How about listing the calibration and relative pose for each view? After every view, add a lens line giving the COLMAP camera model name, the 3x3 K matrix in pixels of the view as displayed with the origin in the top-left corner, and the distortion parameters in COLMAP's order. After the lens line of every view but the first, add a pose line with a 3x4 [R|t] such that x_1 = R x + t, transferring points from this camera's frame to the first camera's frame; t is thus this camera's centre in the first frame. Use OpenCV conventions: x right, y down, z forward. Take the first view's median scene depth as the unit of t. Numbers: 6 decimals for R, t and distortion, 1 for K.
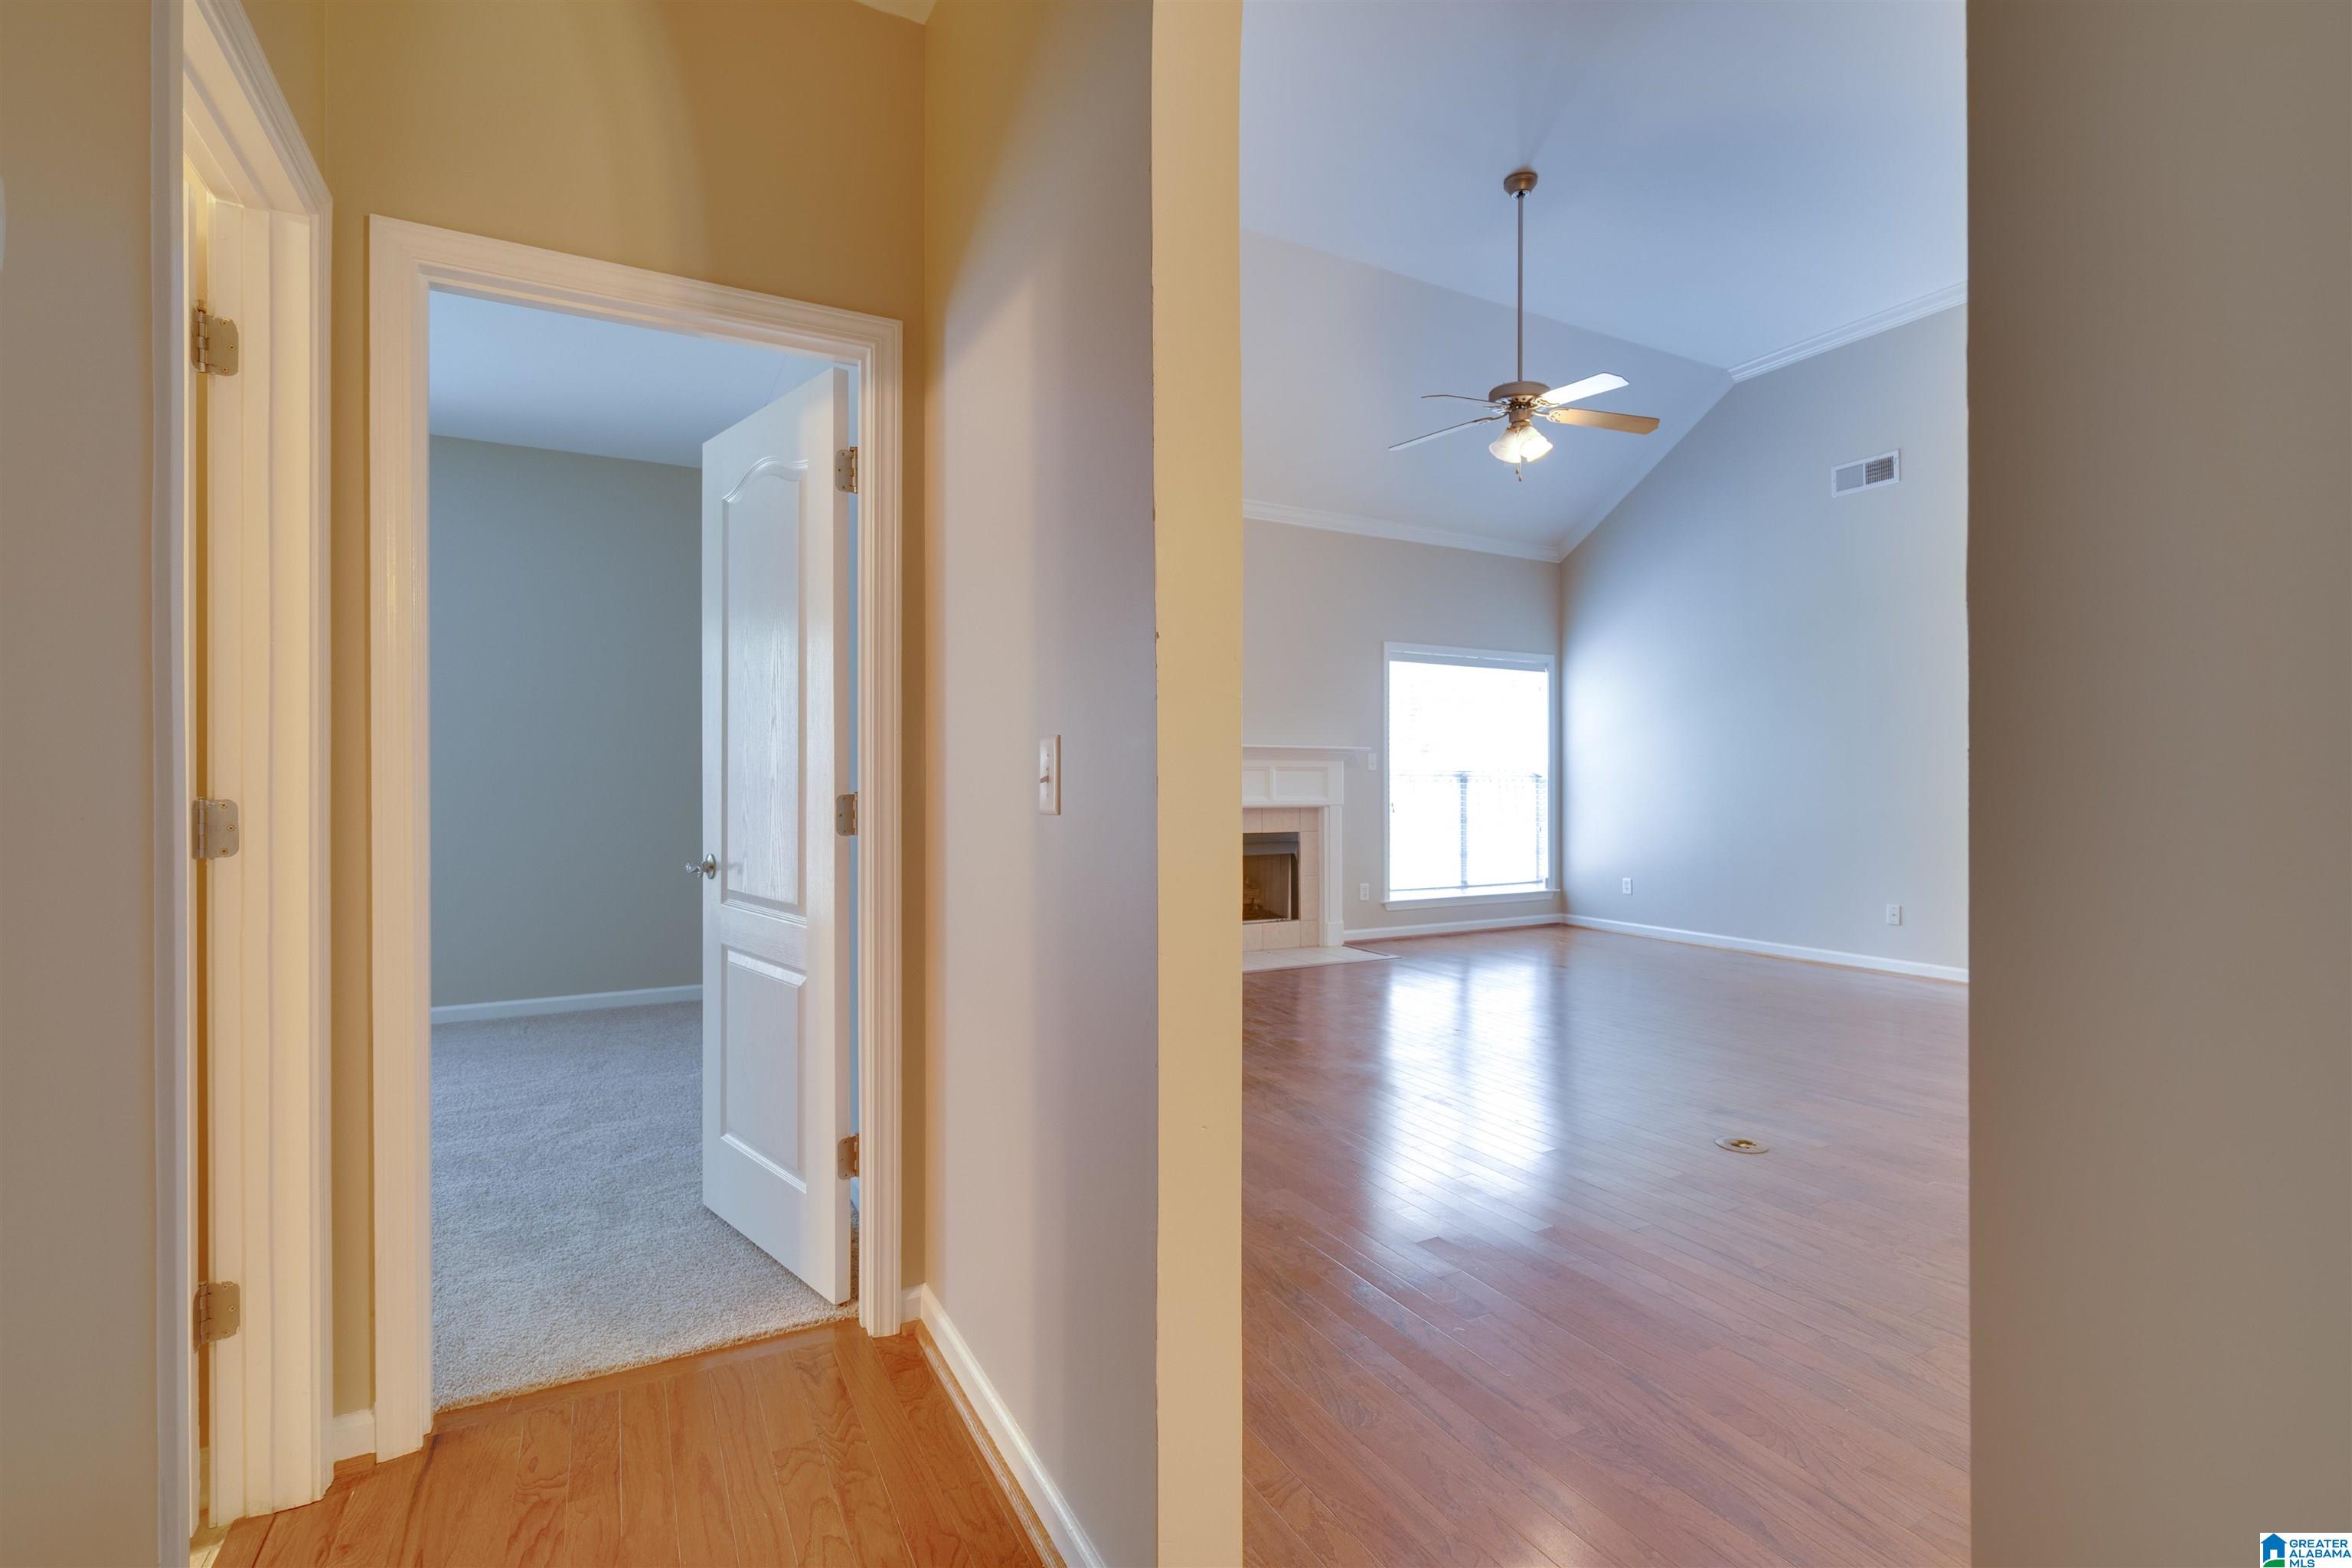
lens RADIAL K [[1079.5, 0, 1186.2], [0, 1079.5, 766.5], [0, 0, 1]] dist [-0.000876, -0.000330]
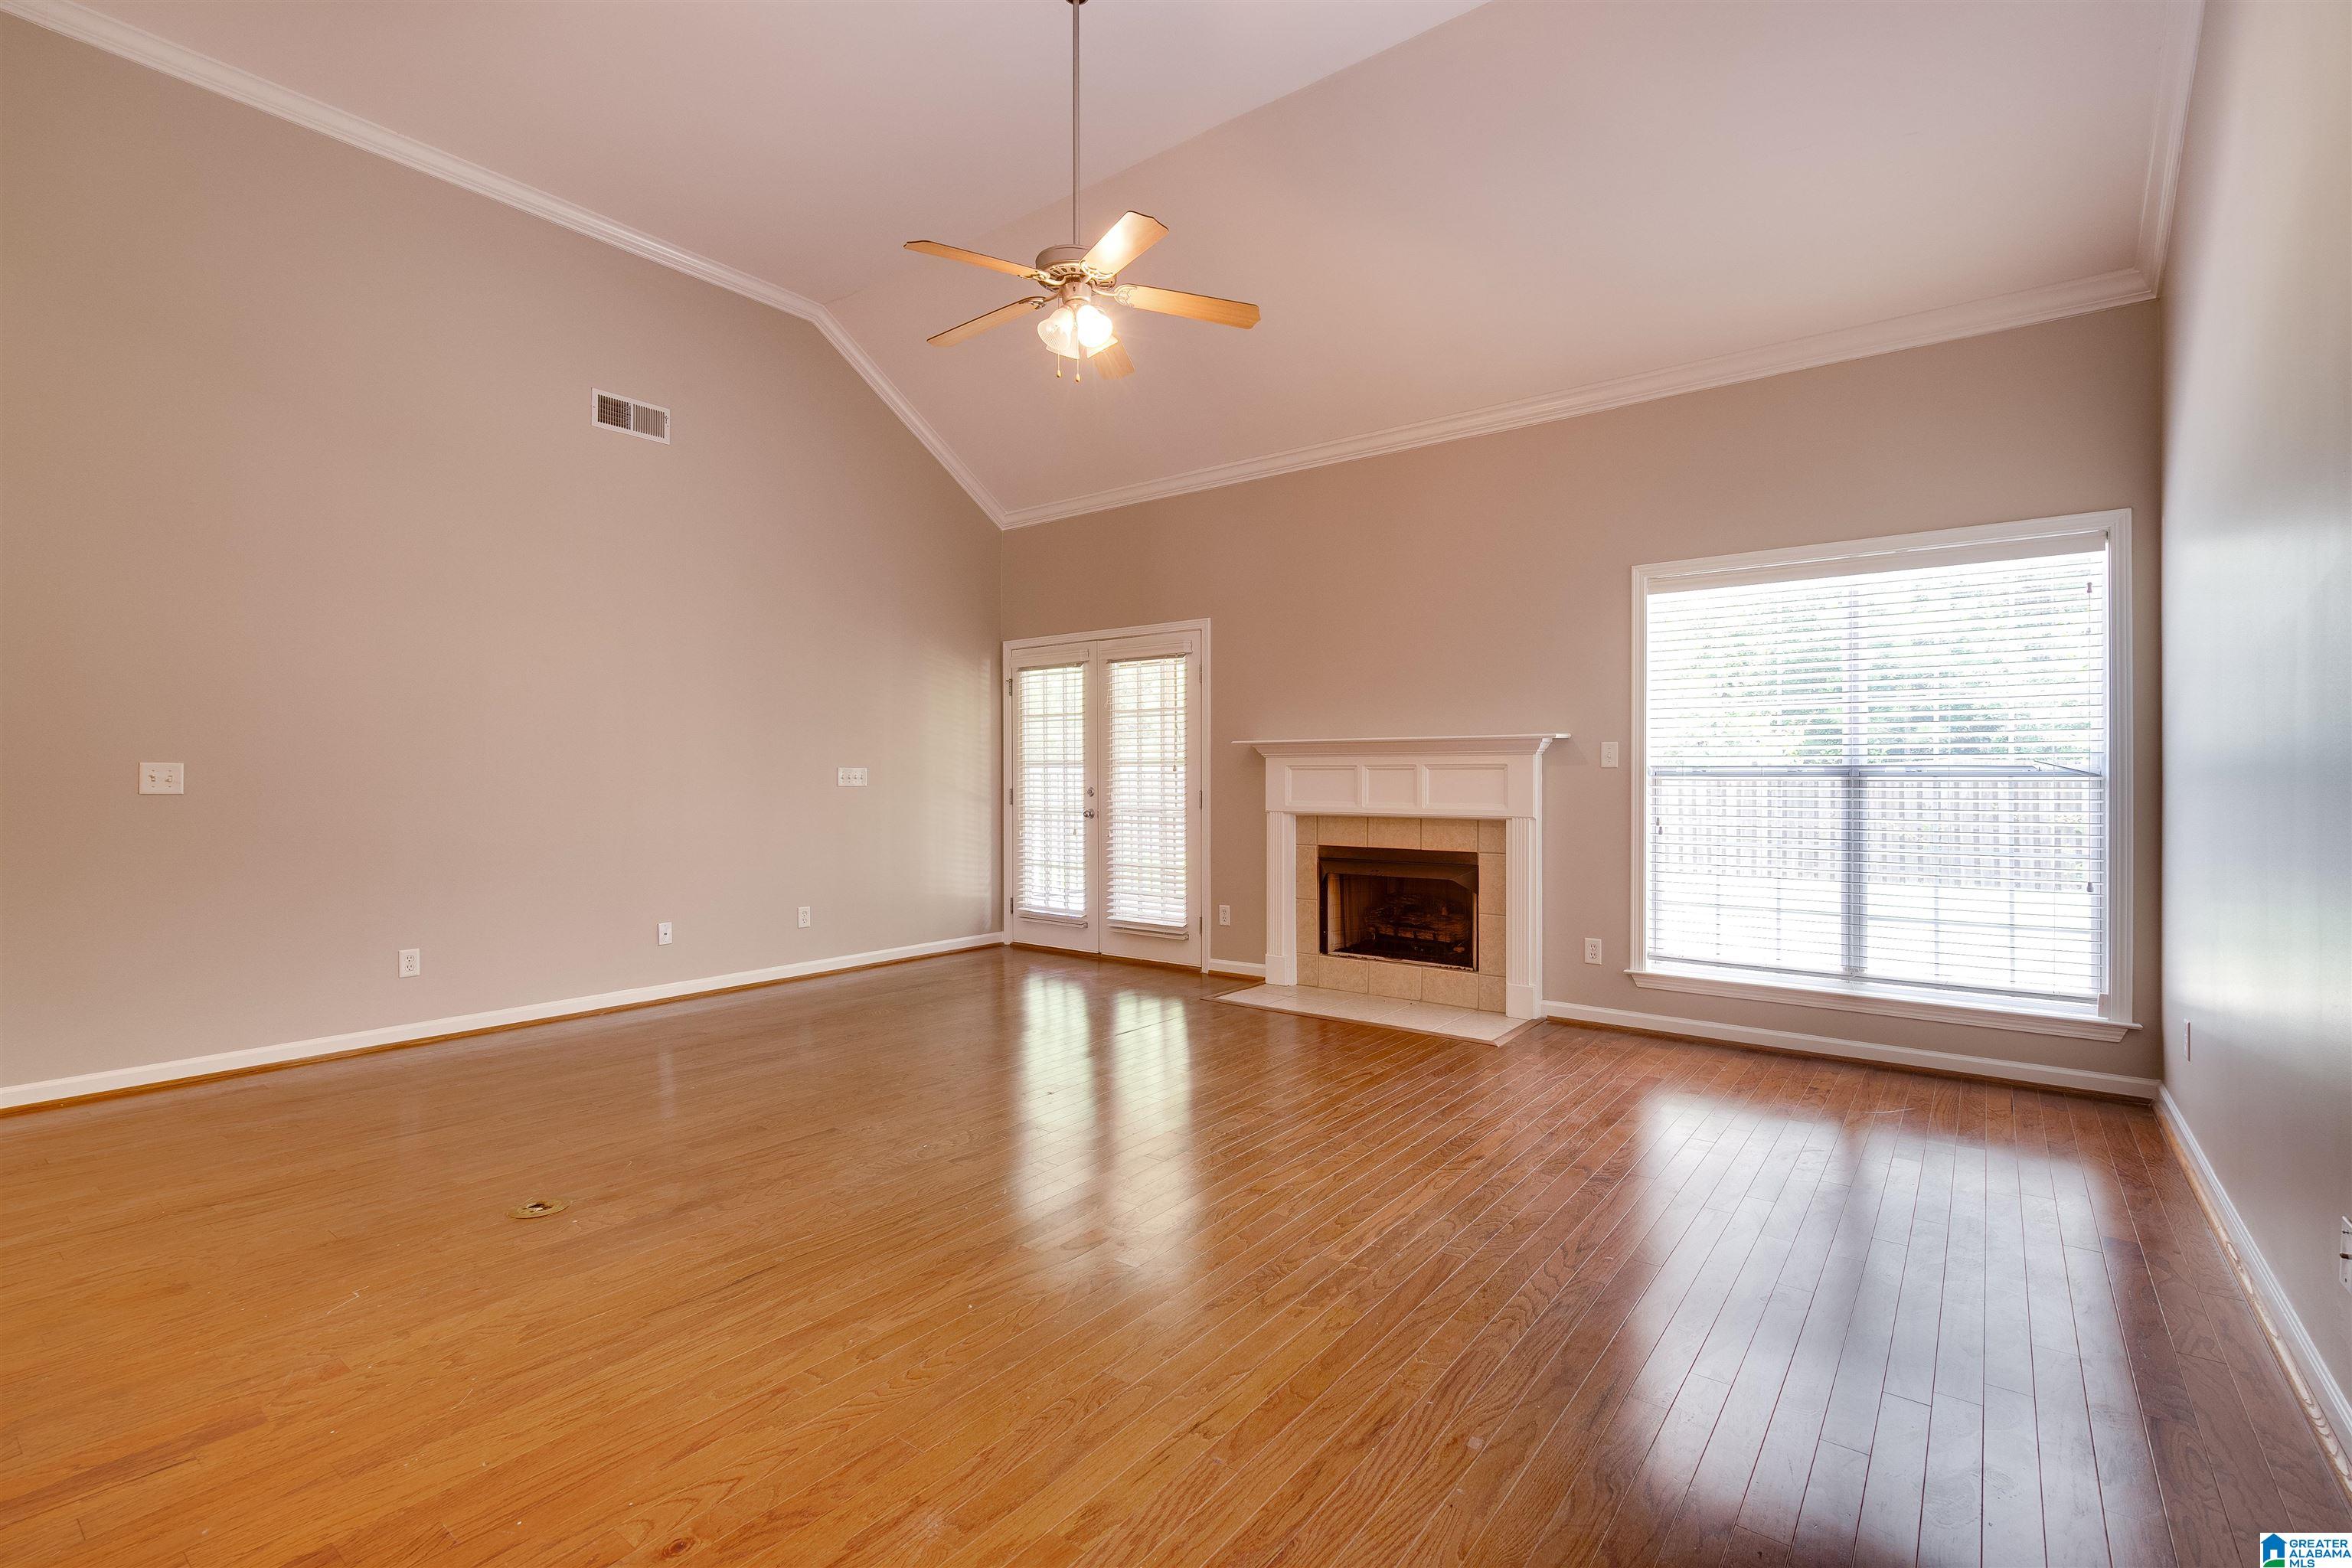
lens RADIAL K [[1062.7, 0, 1176.0], [0, 1062.7, 784.0], [0, 0, 1]] dist [0.002255, 0.000387]
pose [[0.406251, 0.000662, -0.913761, 0.655283], [0.007146, 0.999967, 0.003902, 0.009178], [0.913733, -0.008115, 0.406233, 0.500192]]
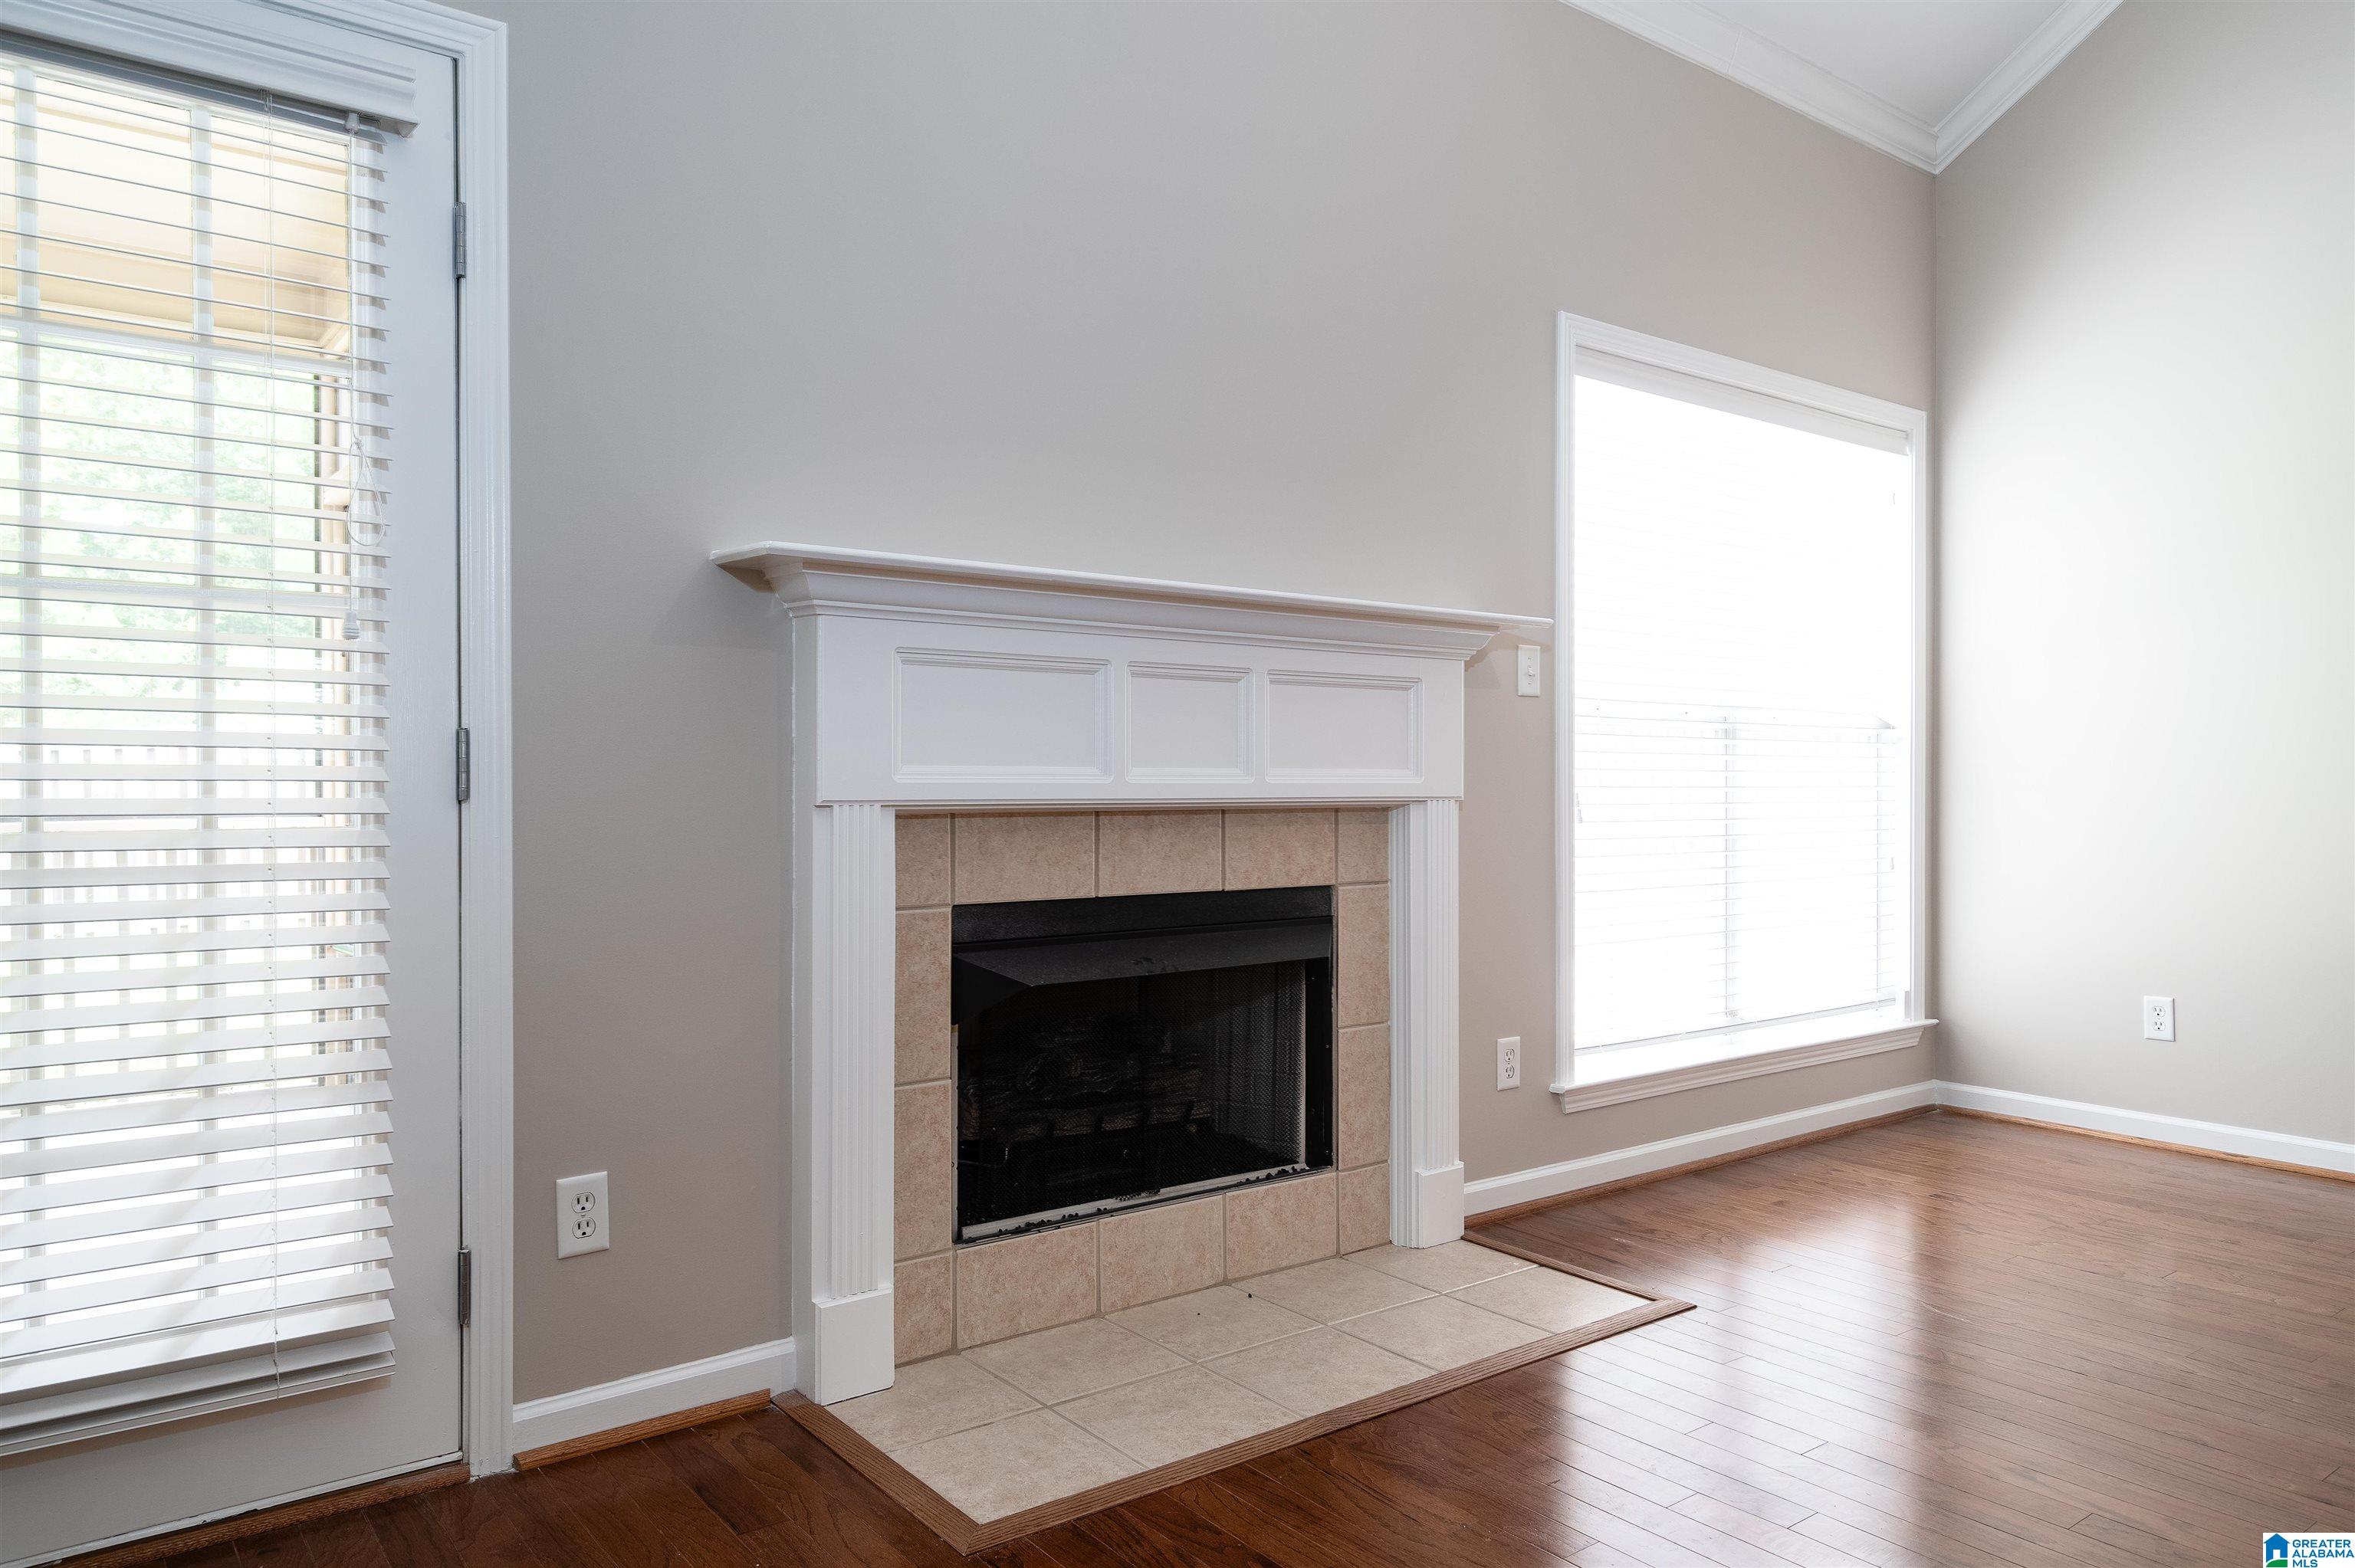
lens RADIAL K [[1564.3, 0, 1177.2], [0, 1564.3, 790.2], [0, 0, 1]] dist [0.021450, 0.000414]
pose [[0.988276, -0.005876, 0.152562, -0.007947], [0.004517, 0.999947, 0.009249, 0.027934], [-0.152608, -0.008452, 0.988251, 0.542055]]
